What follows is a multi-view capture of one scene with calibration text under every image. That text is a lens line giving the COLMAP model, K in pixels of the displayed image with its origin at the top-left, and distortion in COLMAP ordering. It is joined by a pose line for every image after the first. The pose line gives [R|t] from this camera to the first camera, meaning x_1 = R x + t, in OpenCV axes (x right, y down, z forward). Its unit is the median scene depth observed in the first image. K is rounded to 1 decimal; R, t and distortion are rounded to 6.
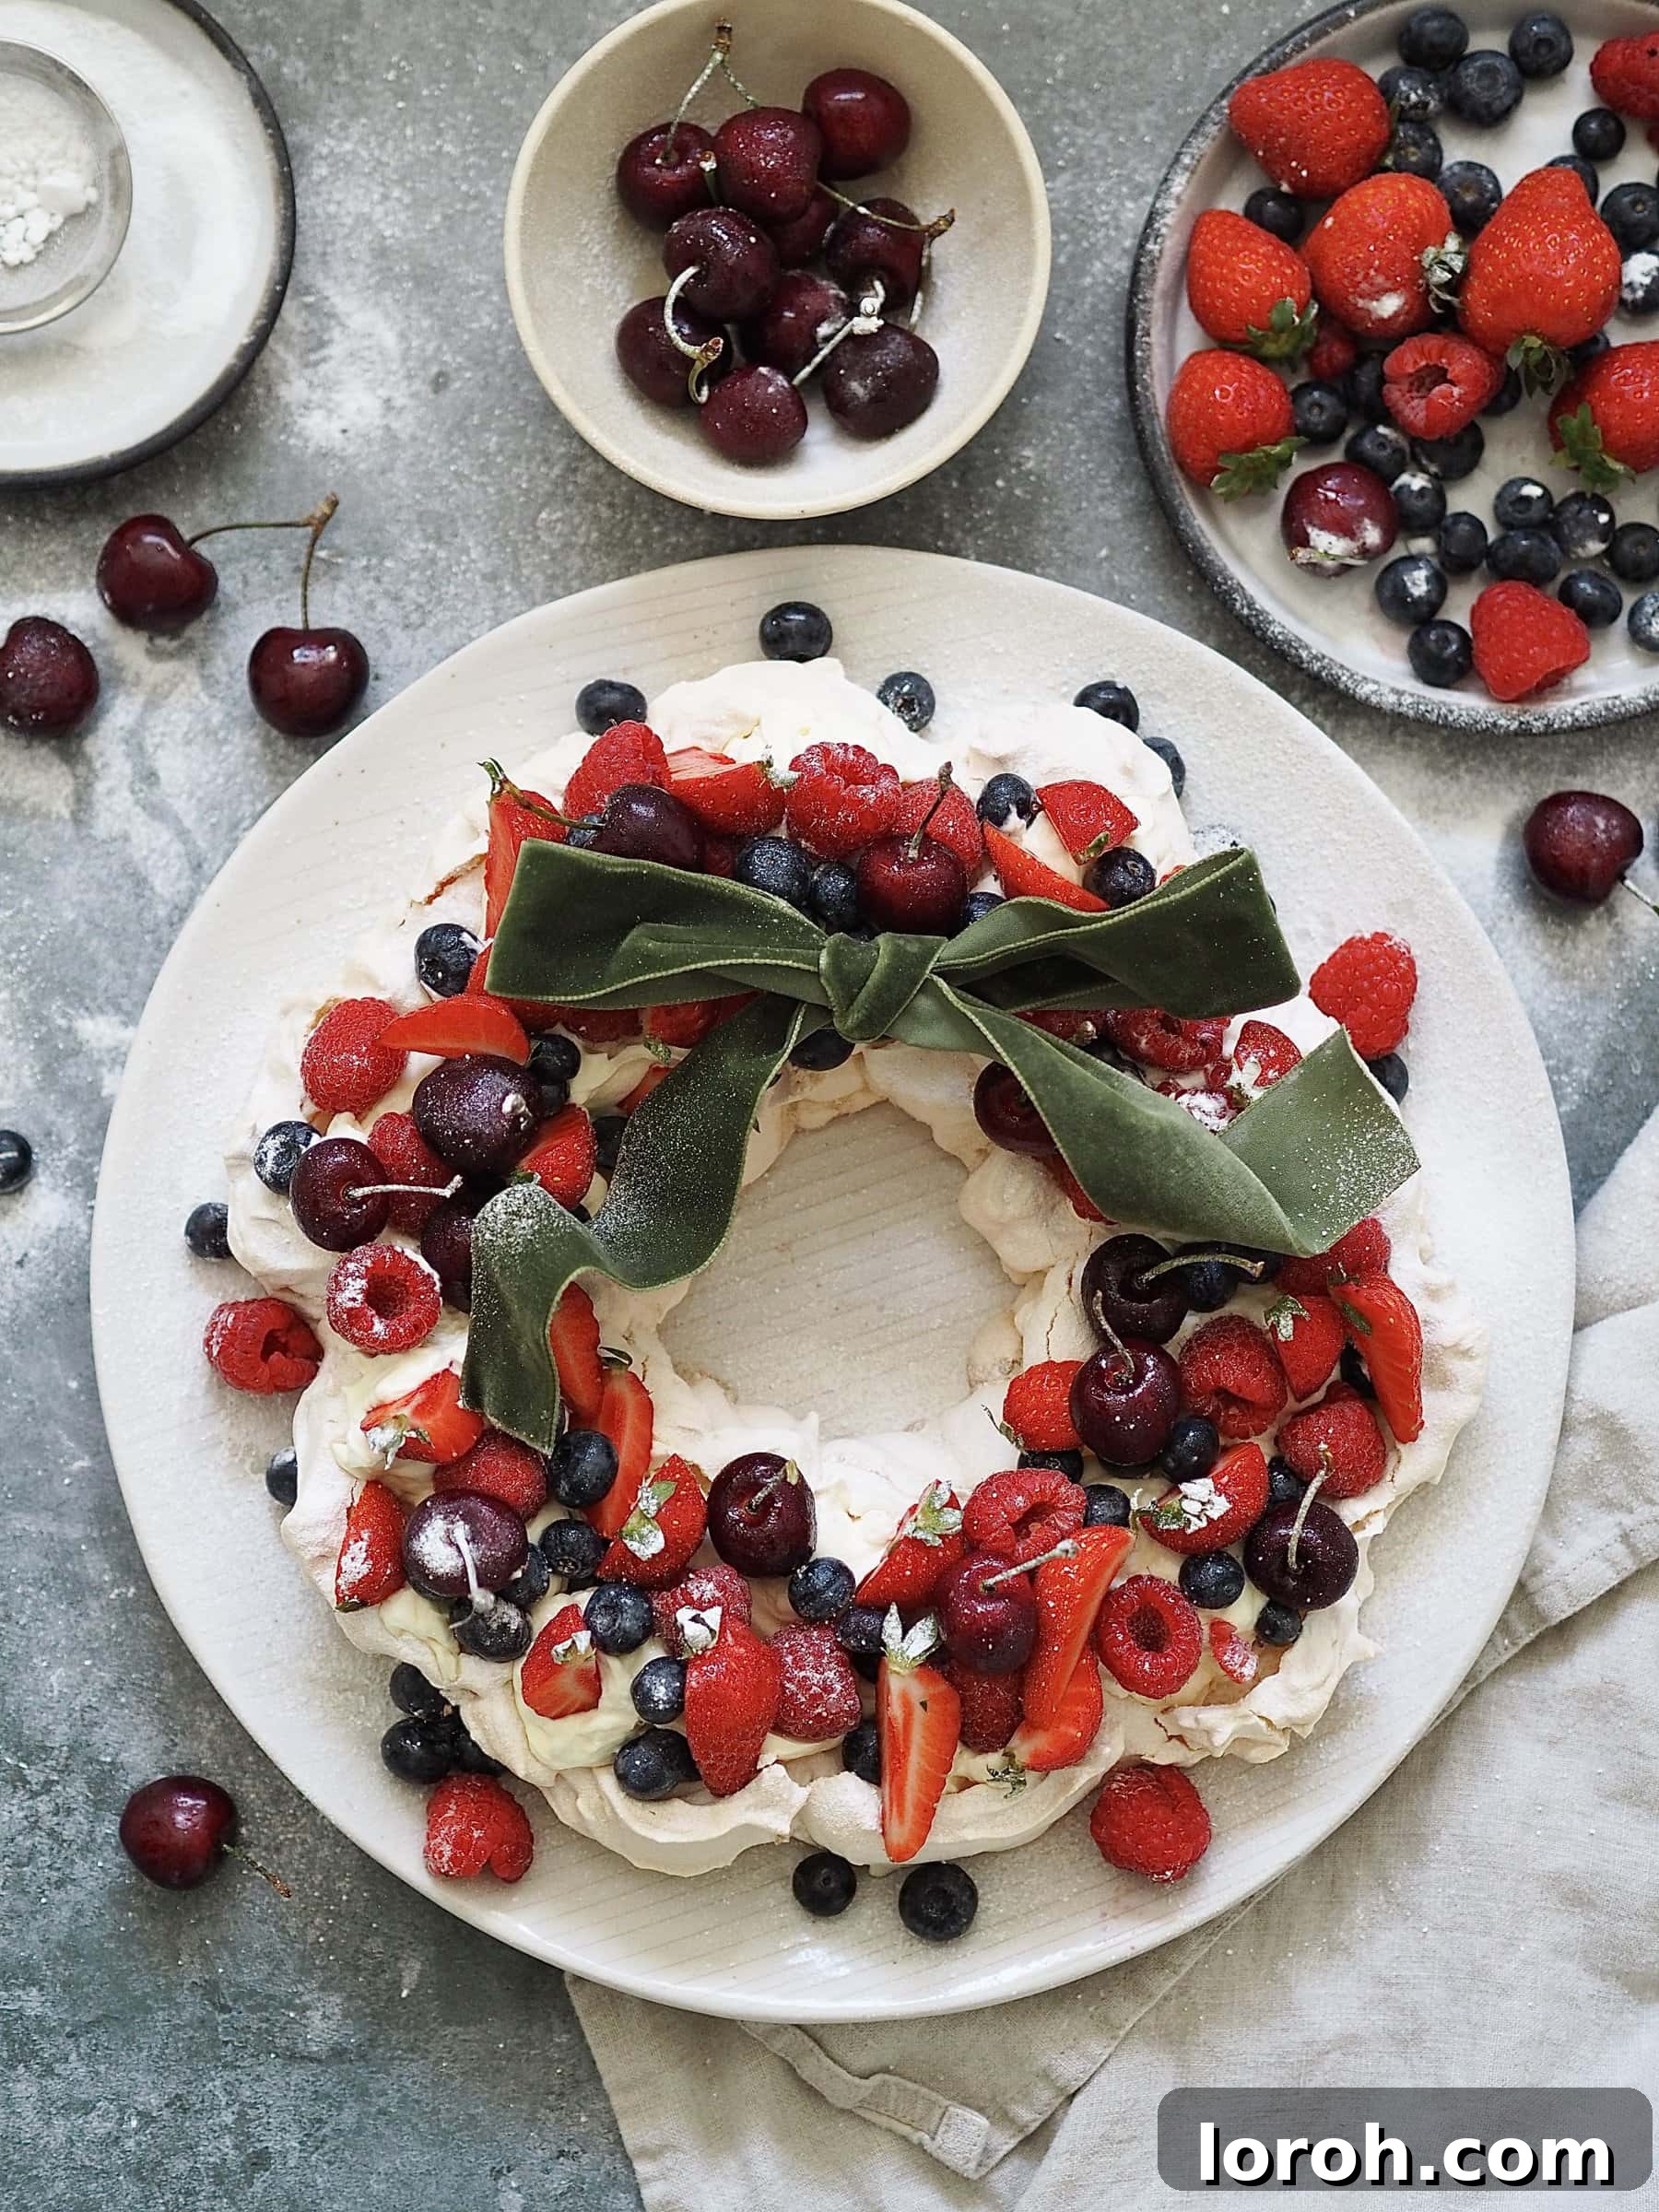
lens RADIAL K [[6399.4, 0, 829.5], [0, 6399.4, 1106.0], [0, 0, 1]] dist [0.355652, 0.444306]
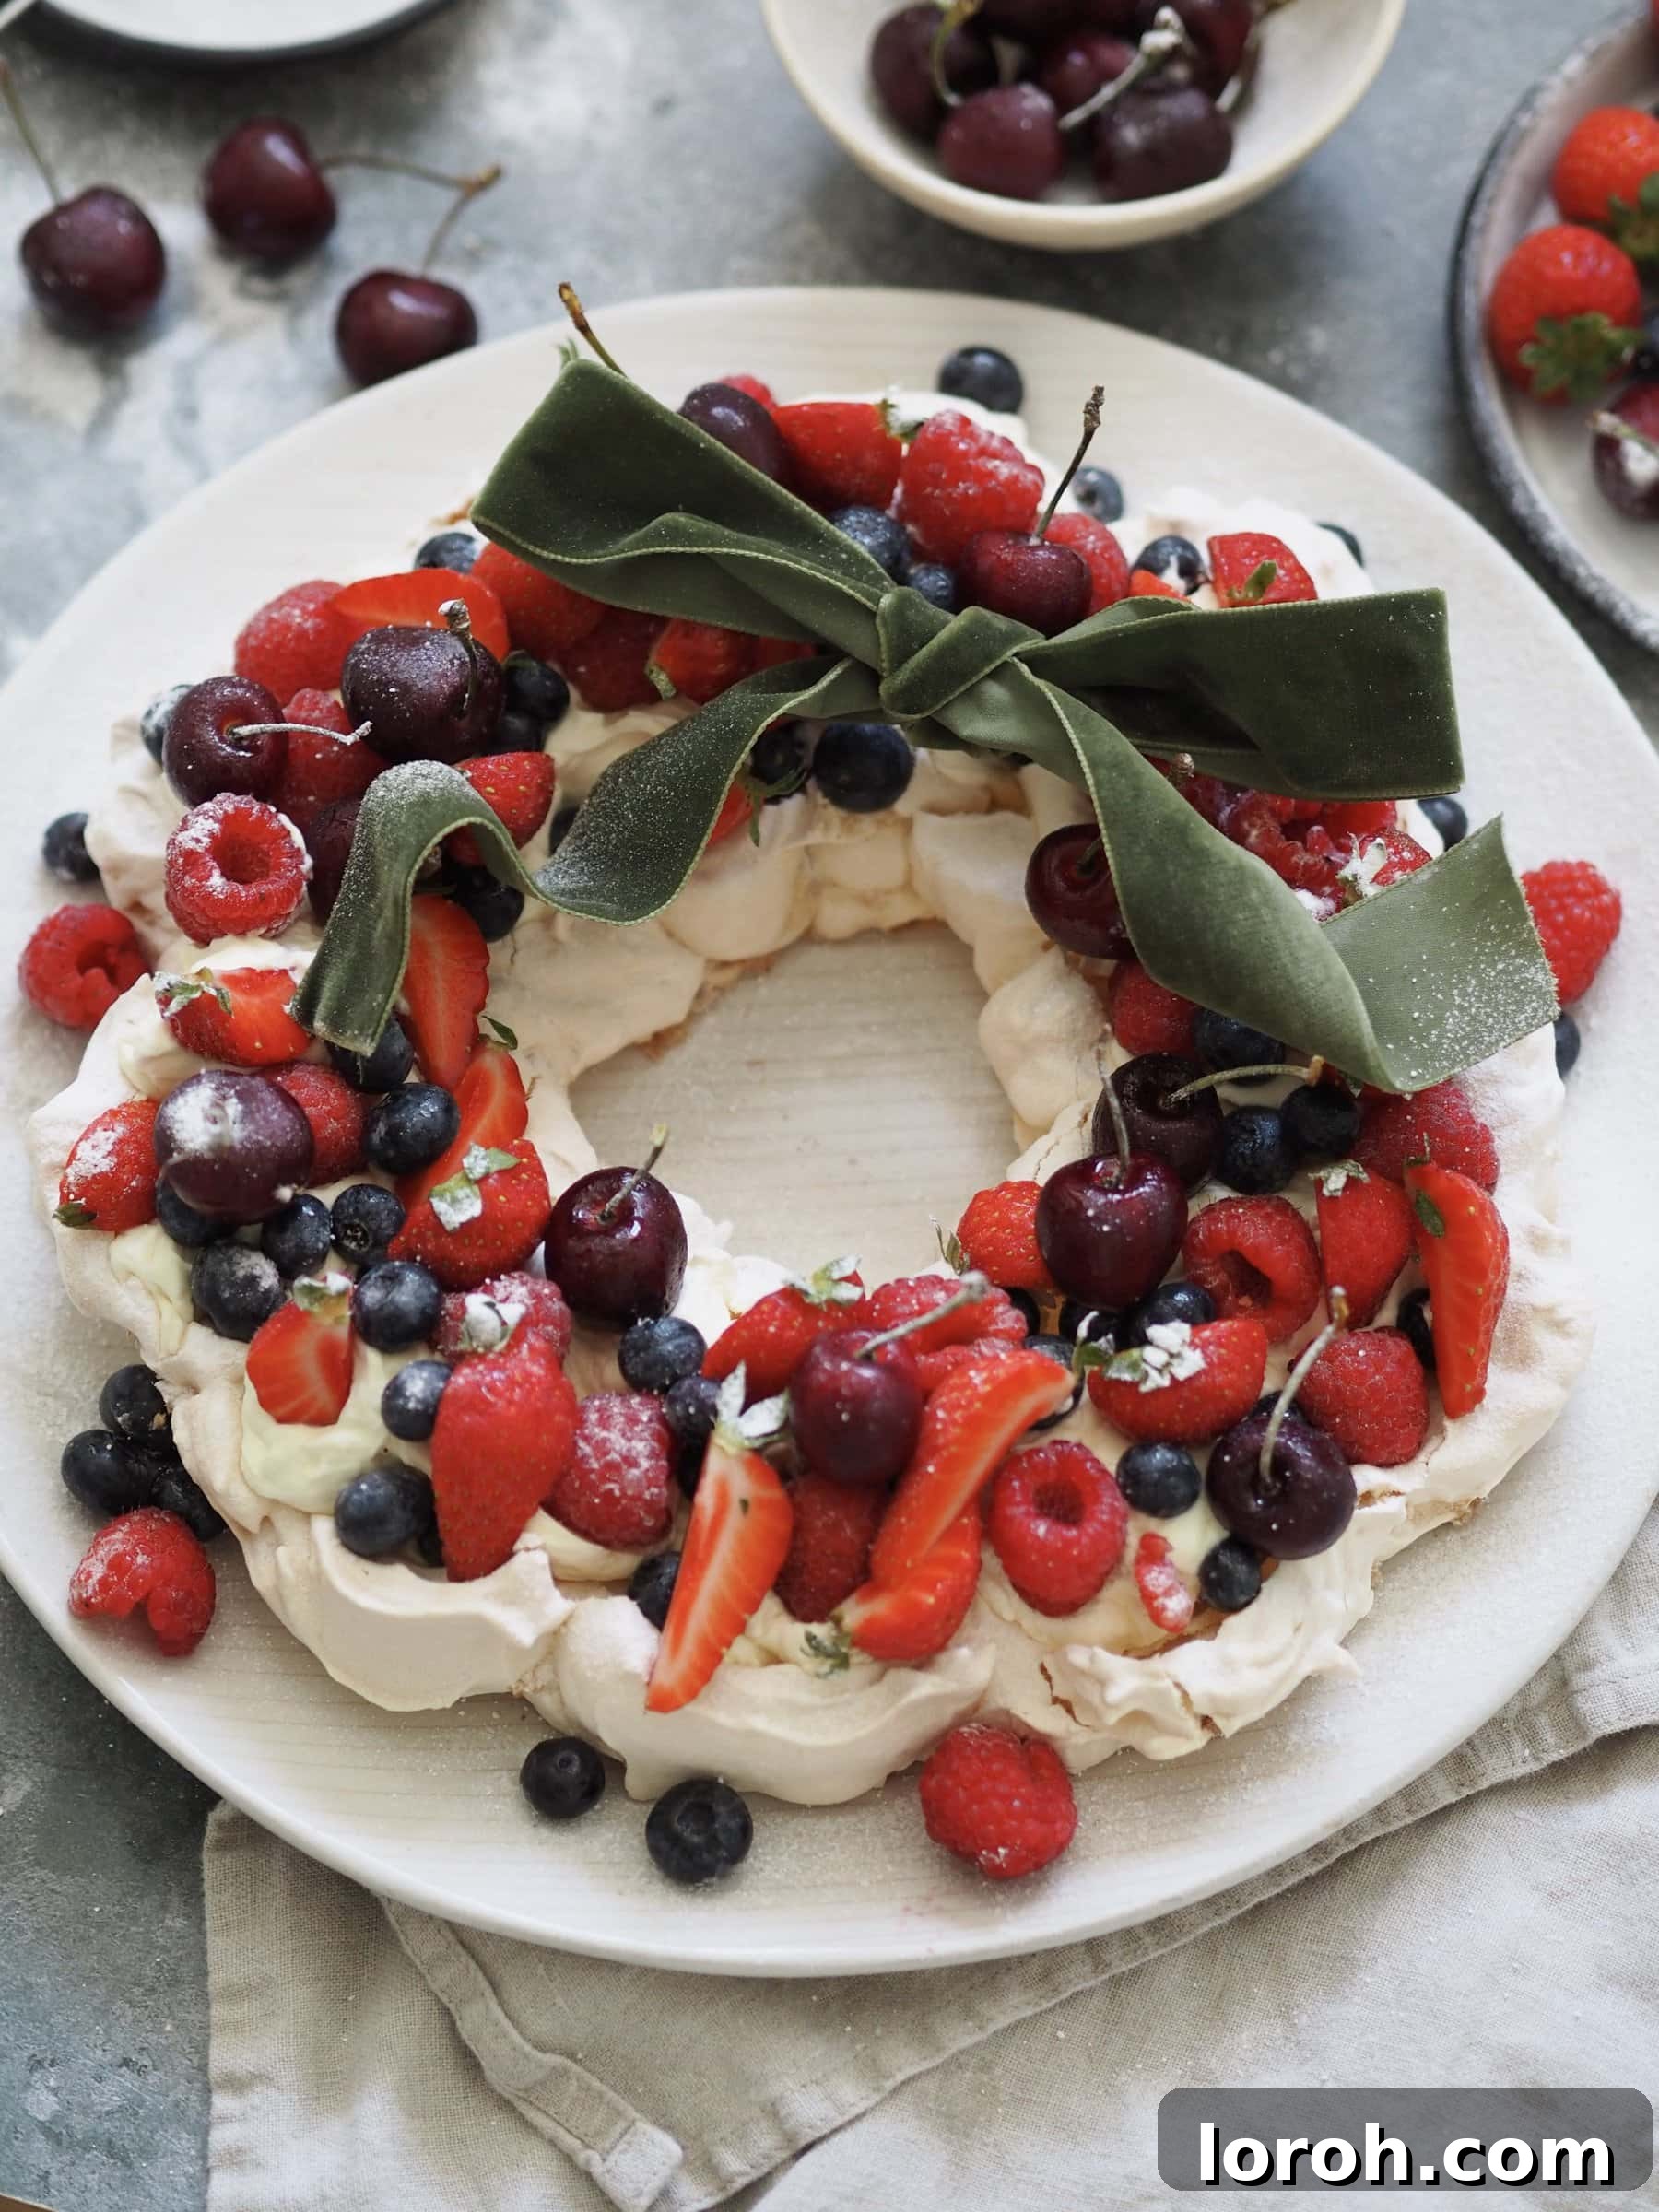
lens RADIAL K [[6399.4, 0, 829.5], [0, 6399.4, 1106.0], [0, 0, 1]] dist [0.355652, 0.444306]
pose [[0.959002, 0.242083, -0.147348, 0.120697], [-0.278636, 0.900348, -0.334269, 0.291973], [0.051743, 0.361621, 0.930888, 0.270047]]
